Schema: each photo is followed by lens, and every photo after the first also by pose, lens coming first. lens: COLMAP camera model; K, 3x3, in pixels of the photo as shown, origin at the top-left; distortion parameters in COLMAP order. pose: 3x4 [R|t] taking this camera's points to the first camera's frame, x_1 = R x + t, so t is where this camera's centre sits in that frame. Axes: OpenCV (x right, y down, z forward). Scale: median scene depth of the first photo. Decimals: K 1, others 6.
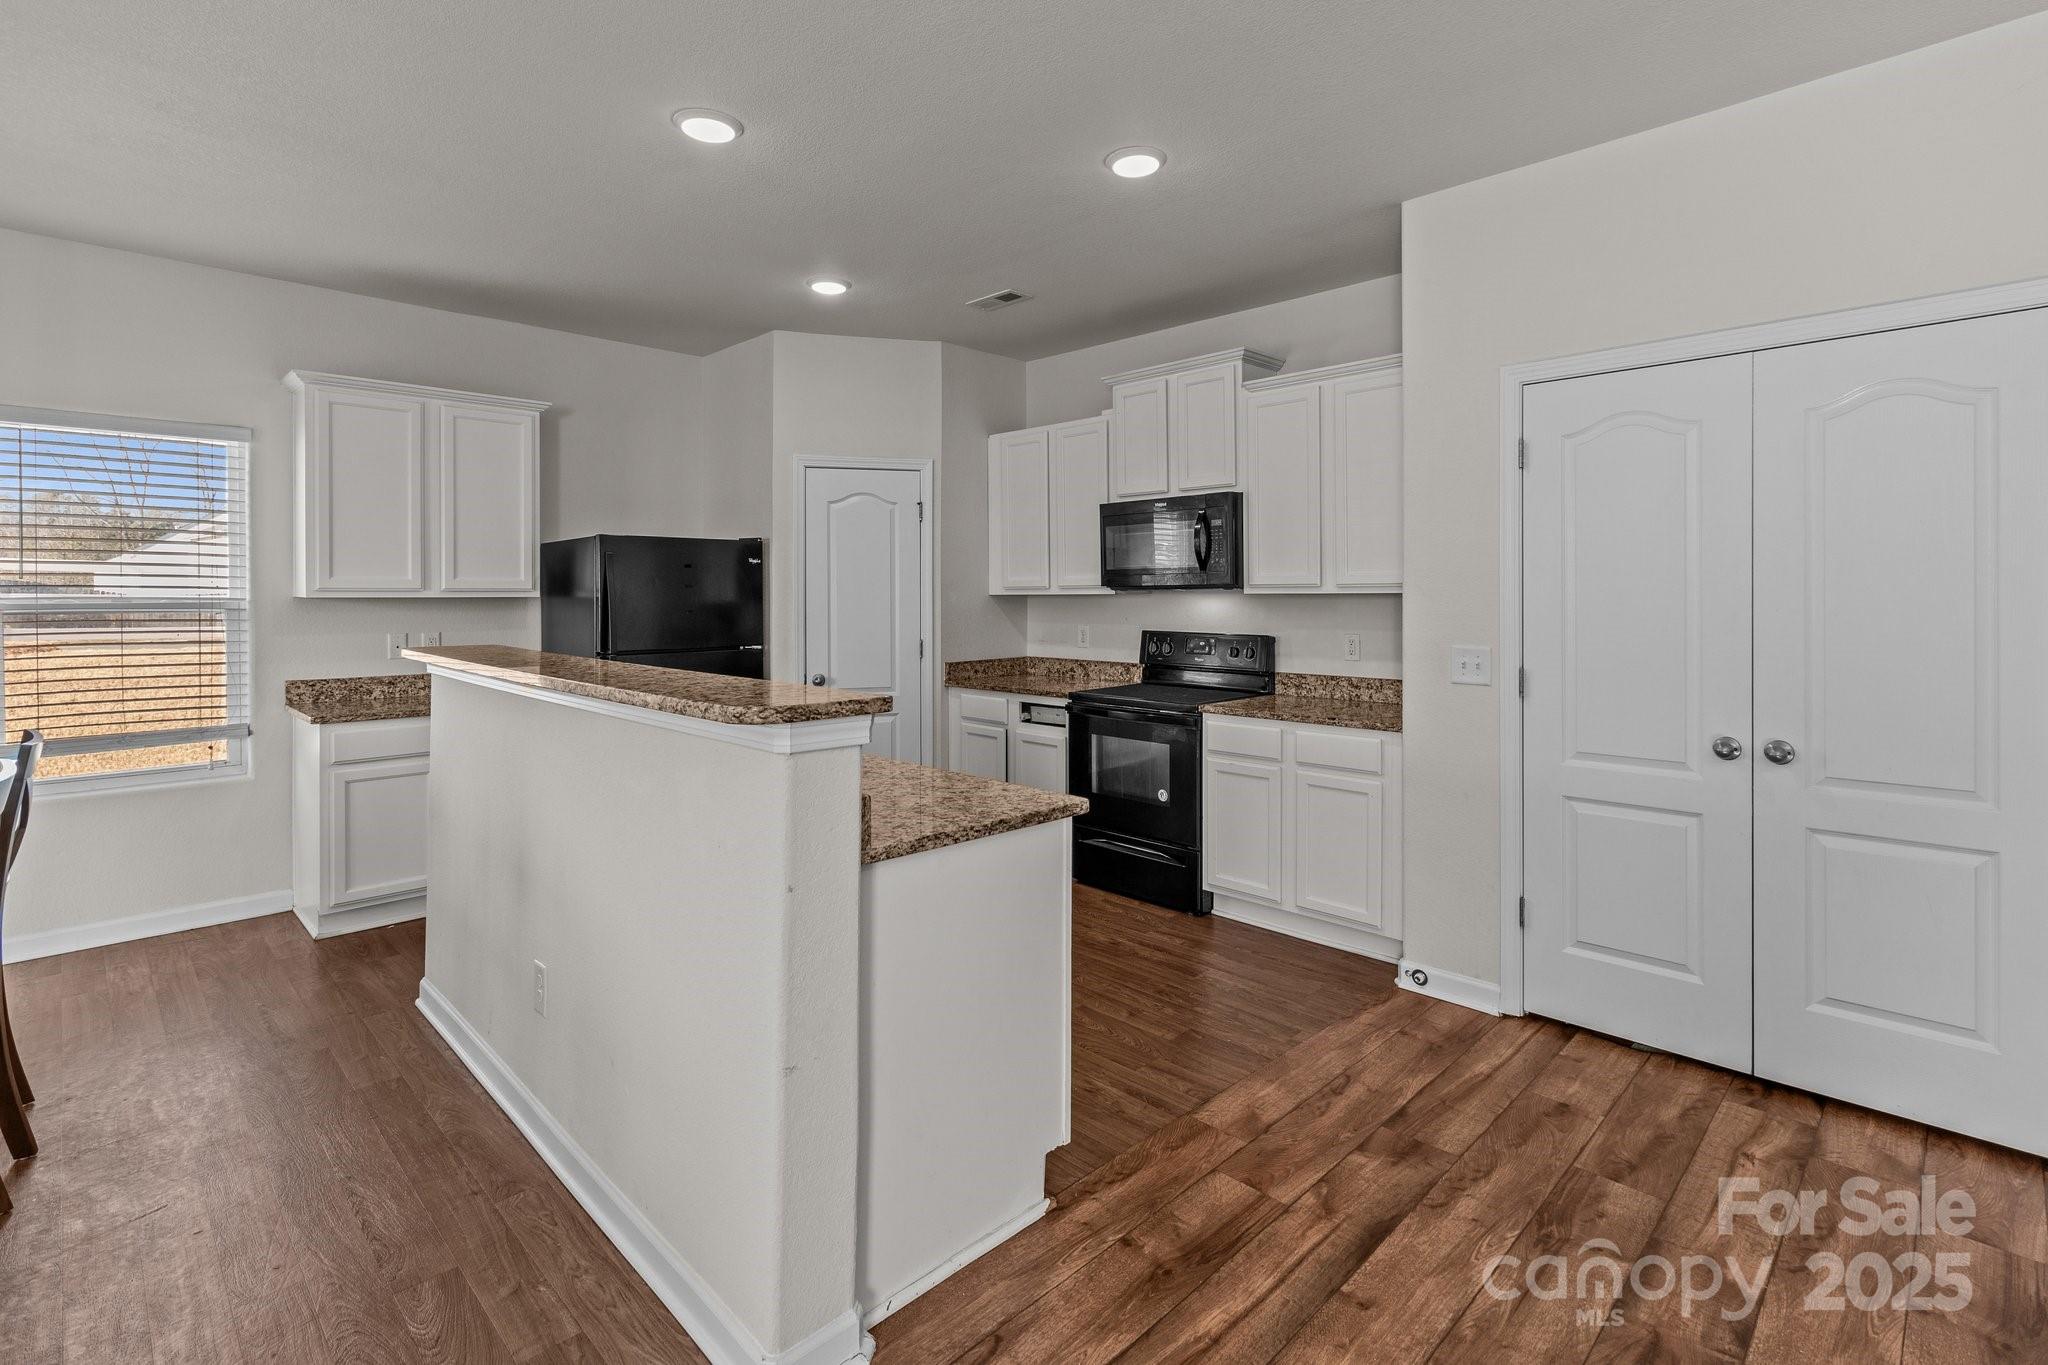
lens RADIAL K [[960.8, 0, 1045.1], [0, 960.8, 599.6], [0, 0, 1]] dist [0.000904, -0.000459]
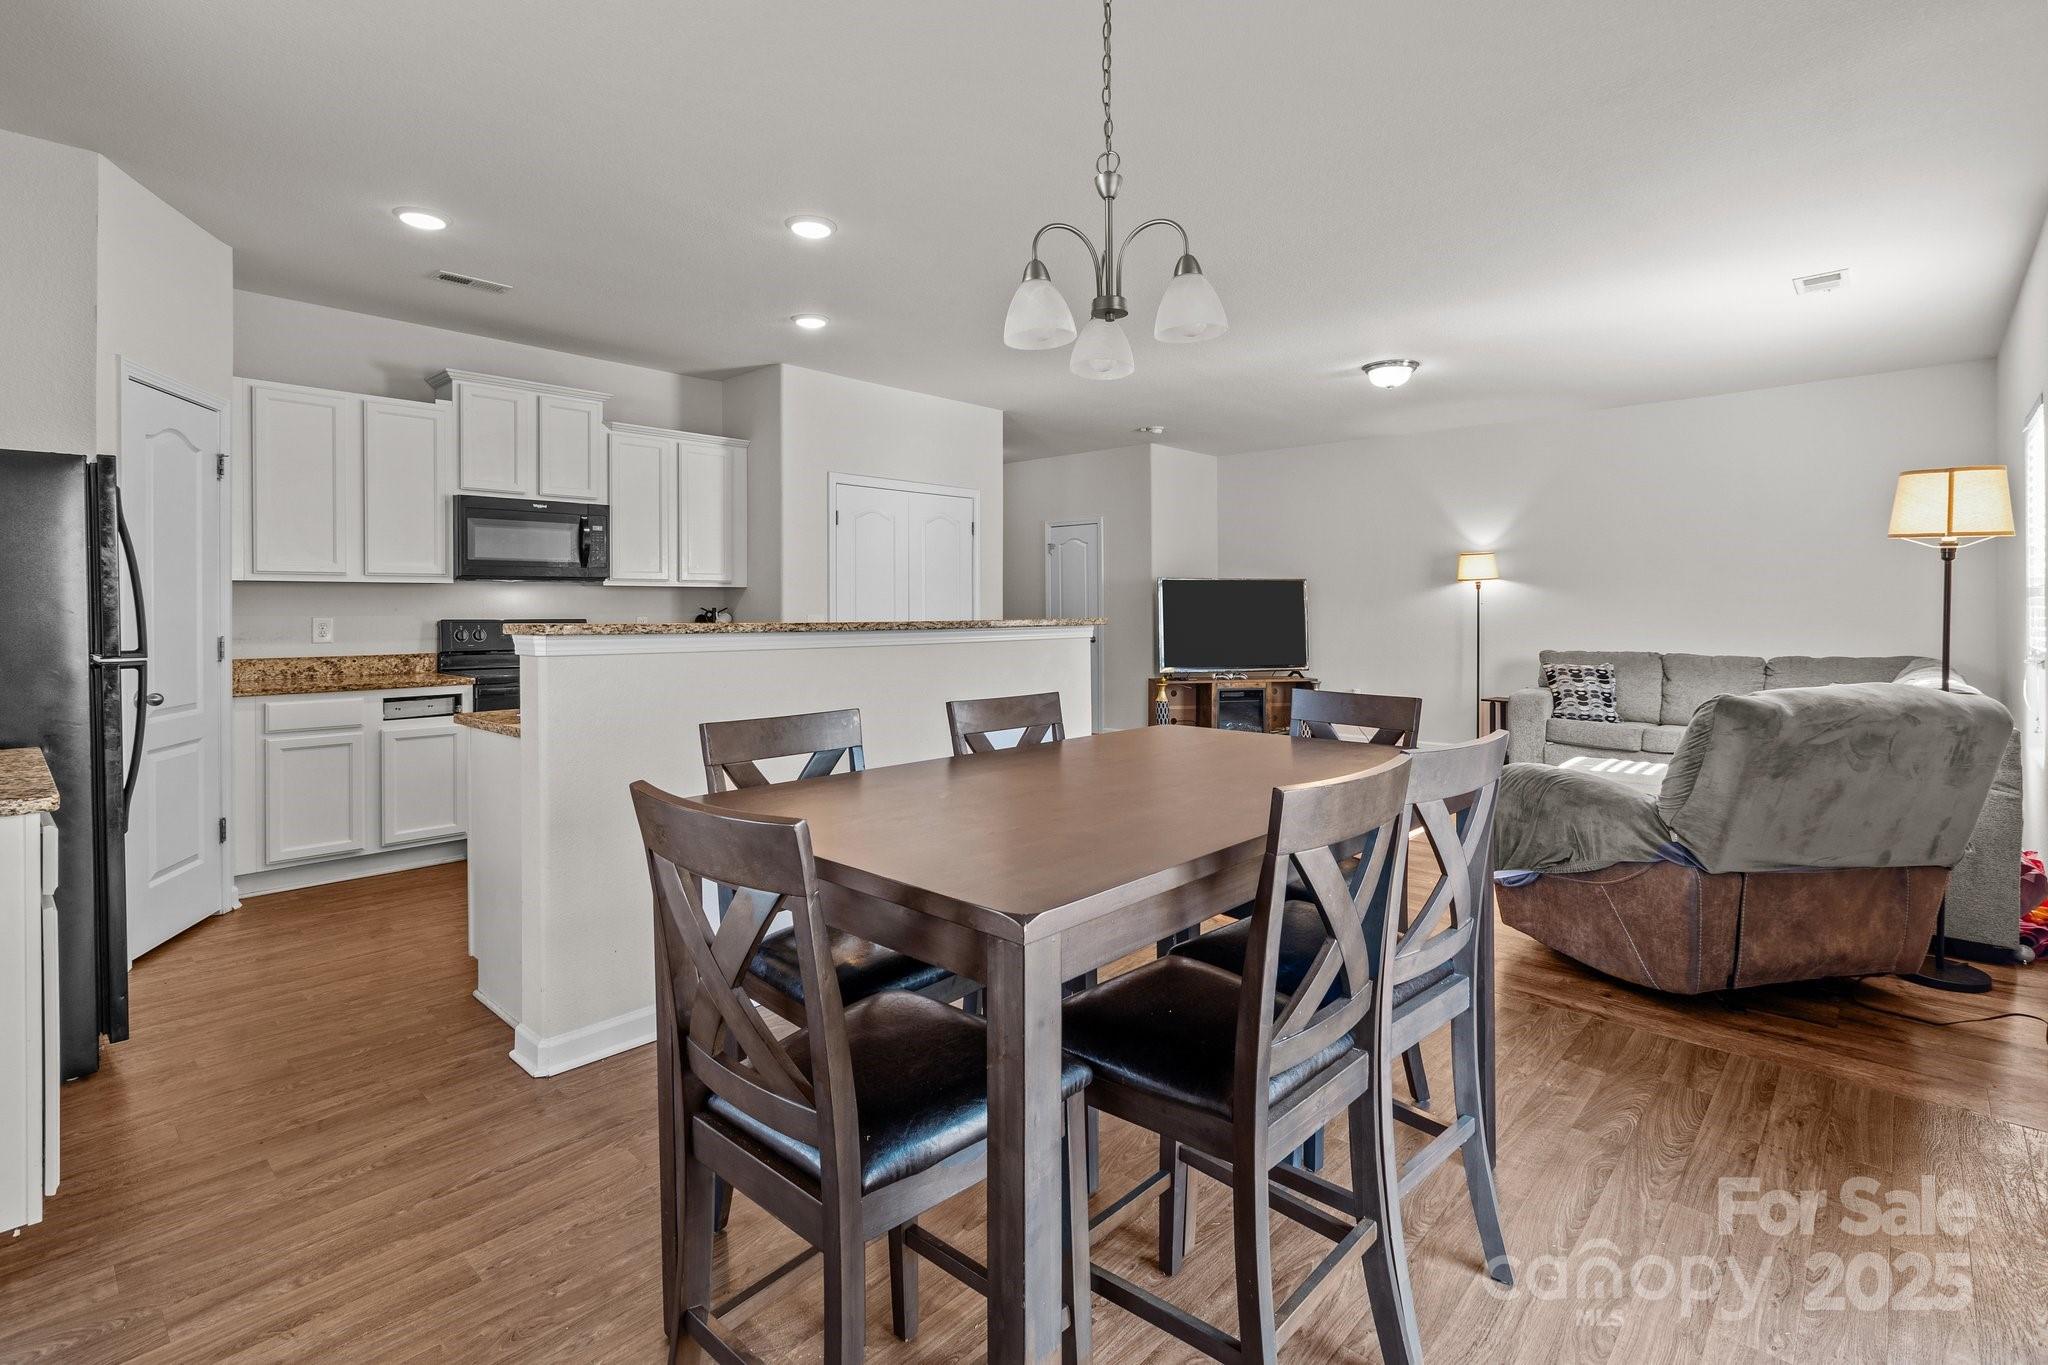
lens RADIAL K [[958.9, 0, 1044.6], [0, 958.9, 609.0], [0, 0, 1]] dist [0.001987, 0.000817]
pose [[-0.040927, 0.001211, 0.999161, -1.102182], [0.009164, 0.999958, -0.000836, 0.032382], [-0.999120, 0.009122, -0.040936, 0.471268]]
